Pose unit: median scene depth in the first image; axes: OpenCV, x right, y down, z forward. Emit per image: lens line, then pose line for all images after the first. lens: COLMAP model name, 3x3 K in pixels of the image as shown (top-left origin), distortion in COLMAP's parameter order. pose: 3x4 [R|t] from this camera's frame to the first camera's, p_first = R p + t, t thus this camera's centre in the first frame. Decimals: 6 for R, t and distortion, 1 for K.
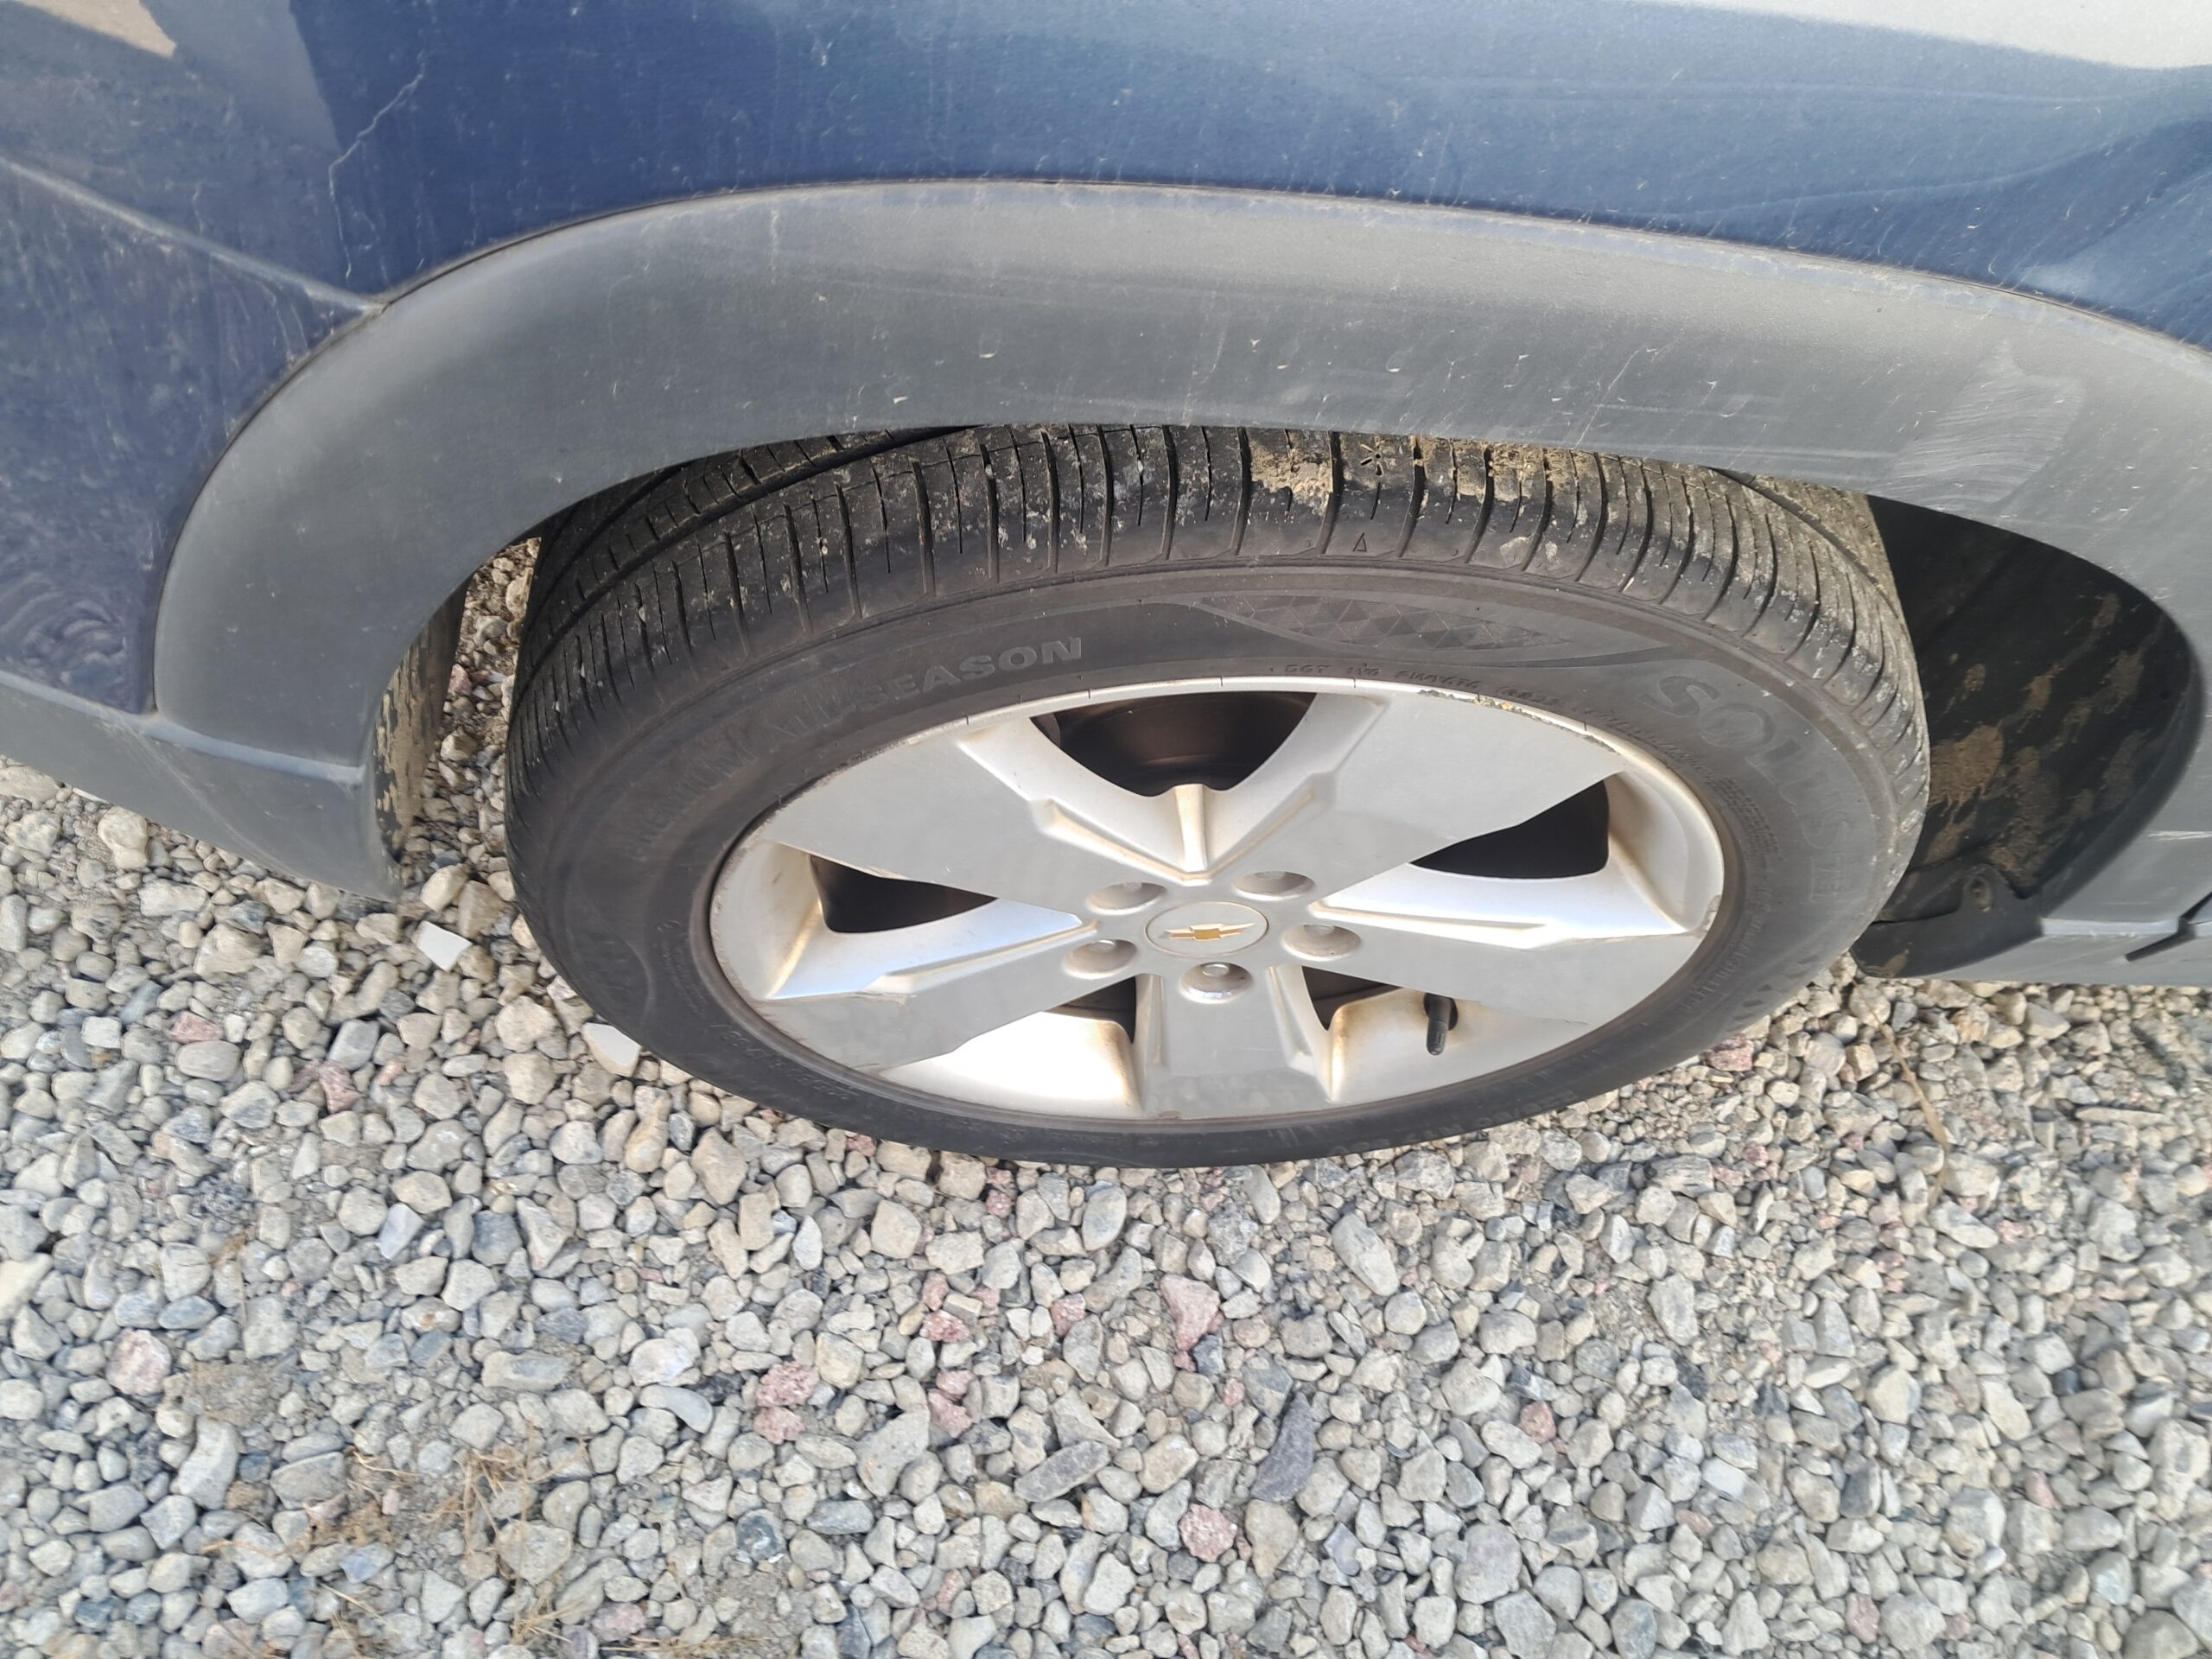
lens RADIAL K [[1758.3, 0, 1100.4], [0, 1758.3, 815.4], [0, 0, 1]] dist [0.004248, -0.002661]
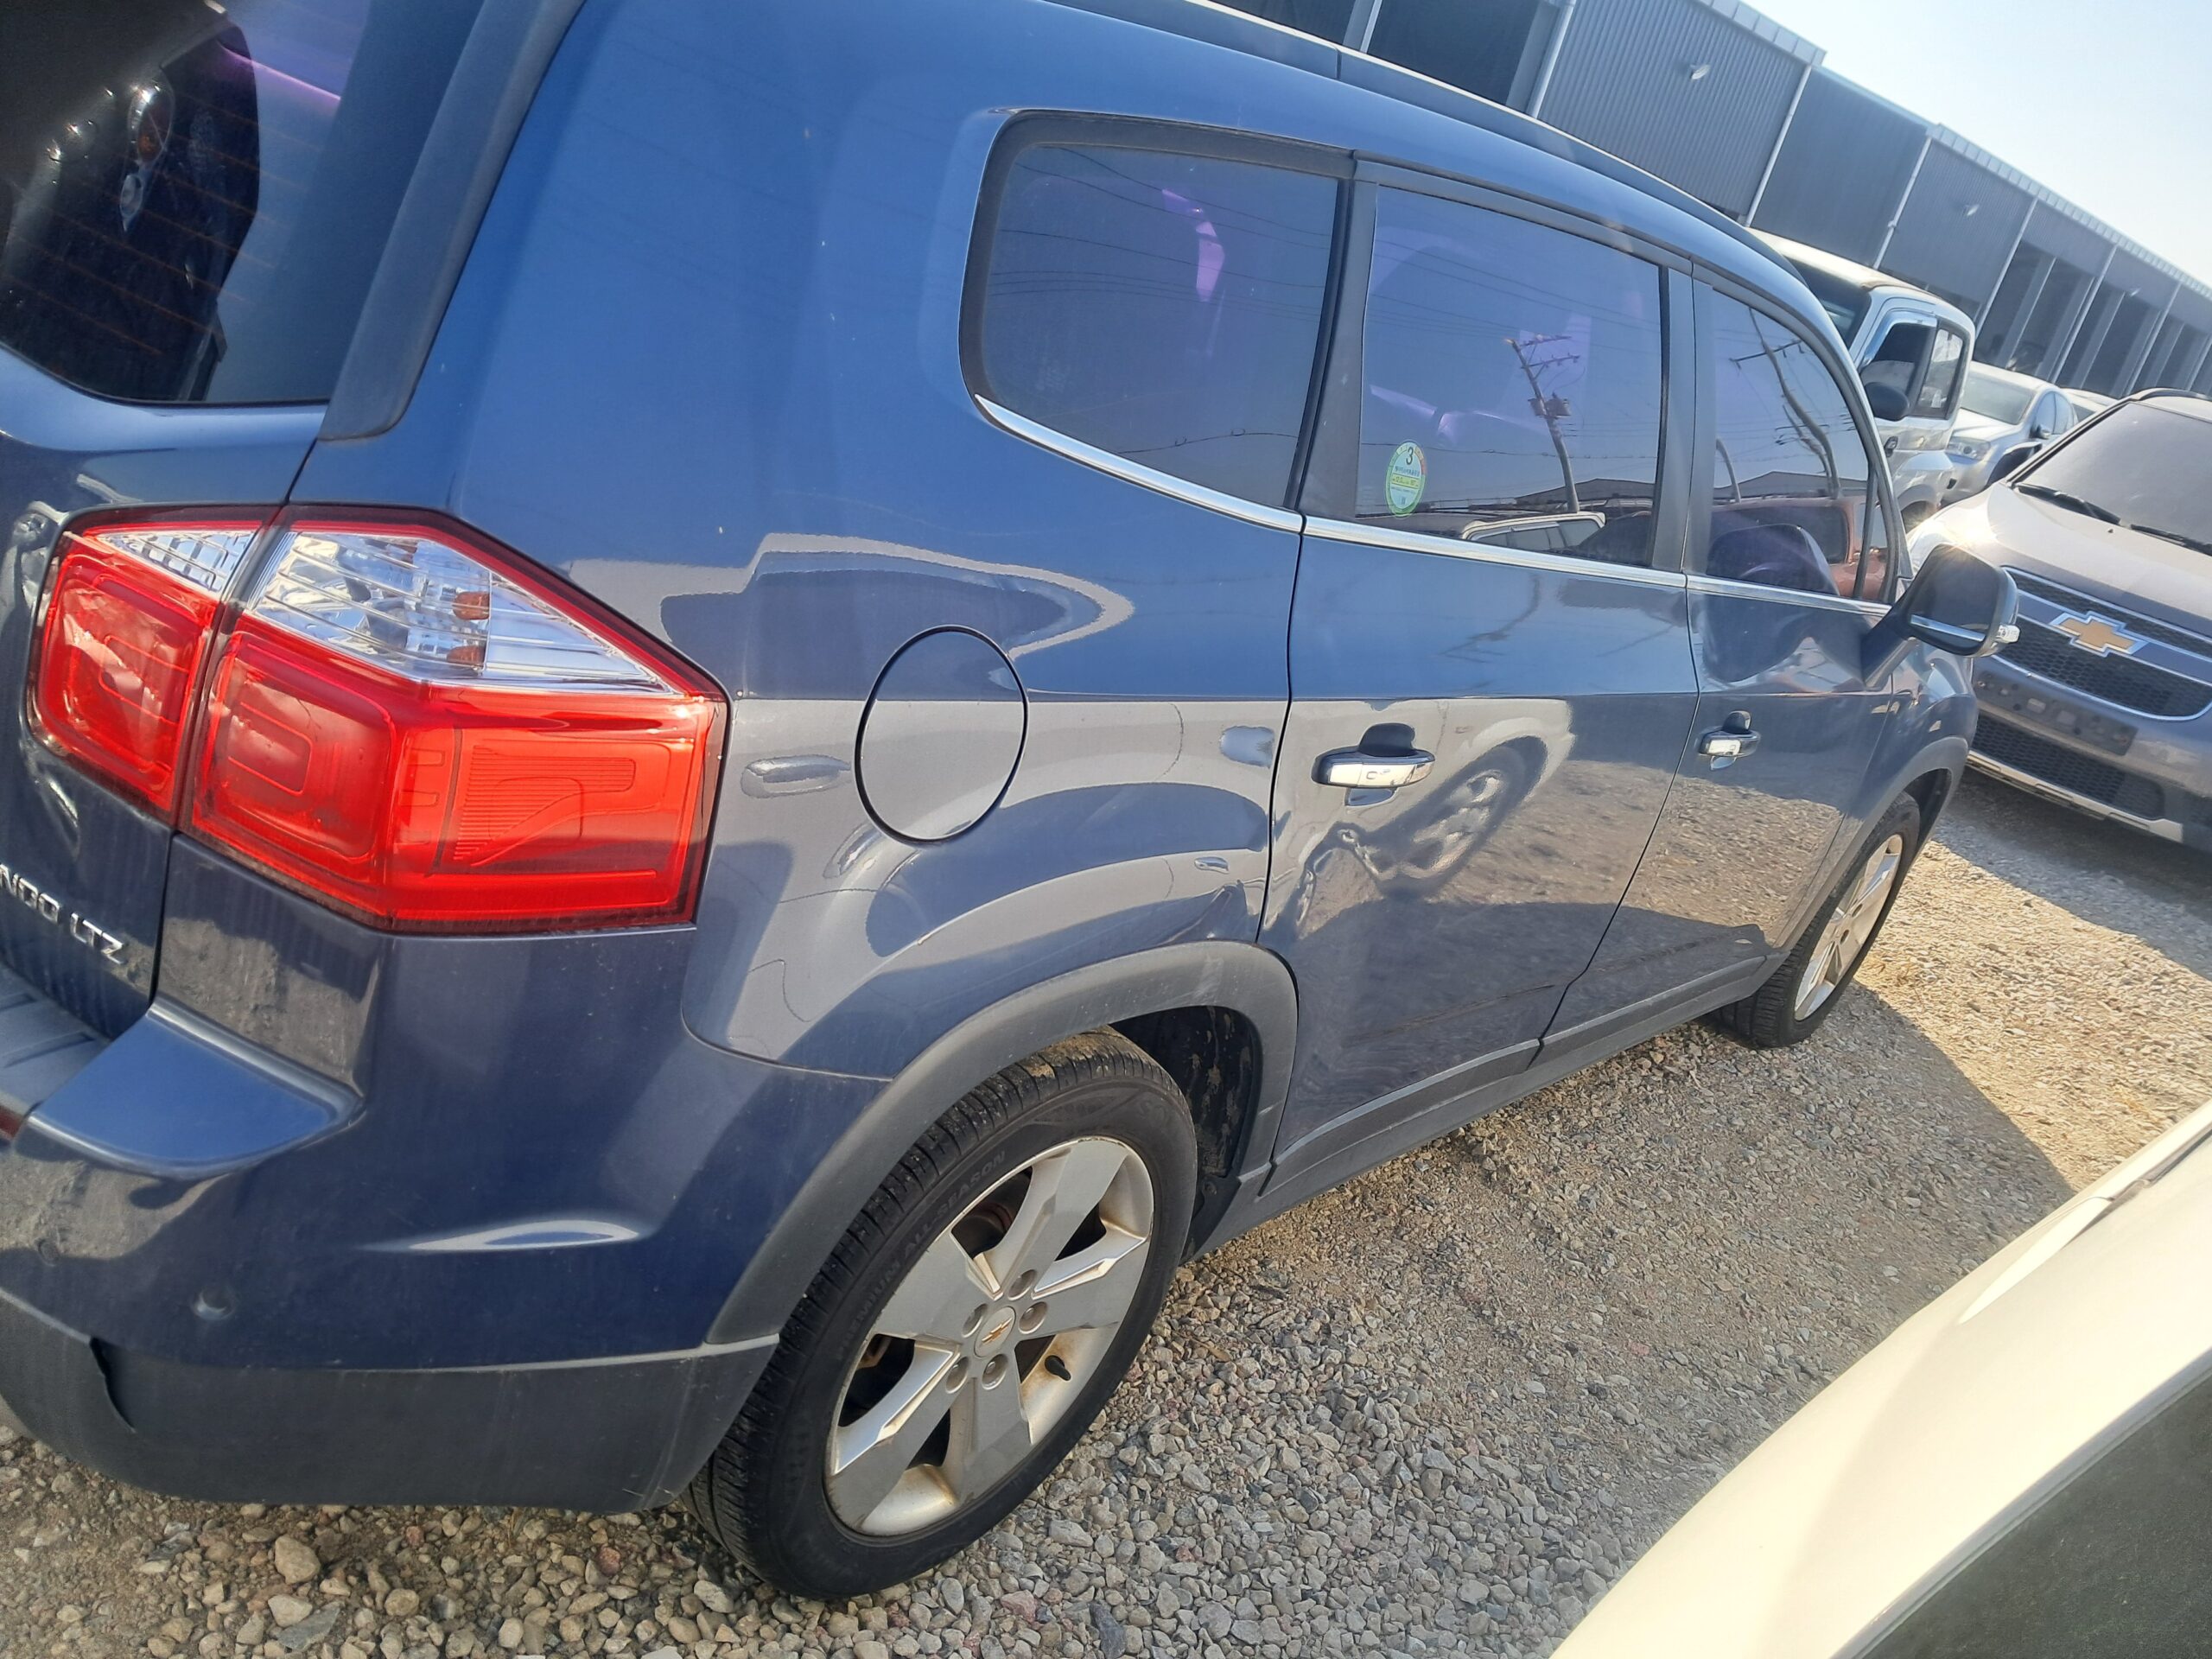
lens RADIAL K [[1758.3, 0, 1108.6], [0, 1758.3, 784.5], [0, 0, 1]] dist [0.004248, -0.002661]
pose [[0.686876, -0.214672, 0.694346, -0.943822], [0.540583, 0.789477, -0.290683, 0.188382], [-0.485769, 0.575015, 0.658321, -0.696347]]
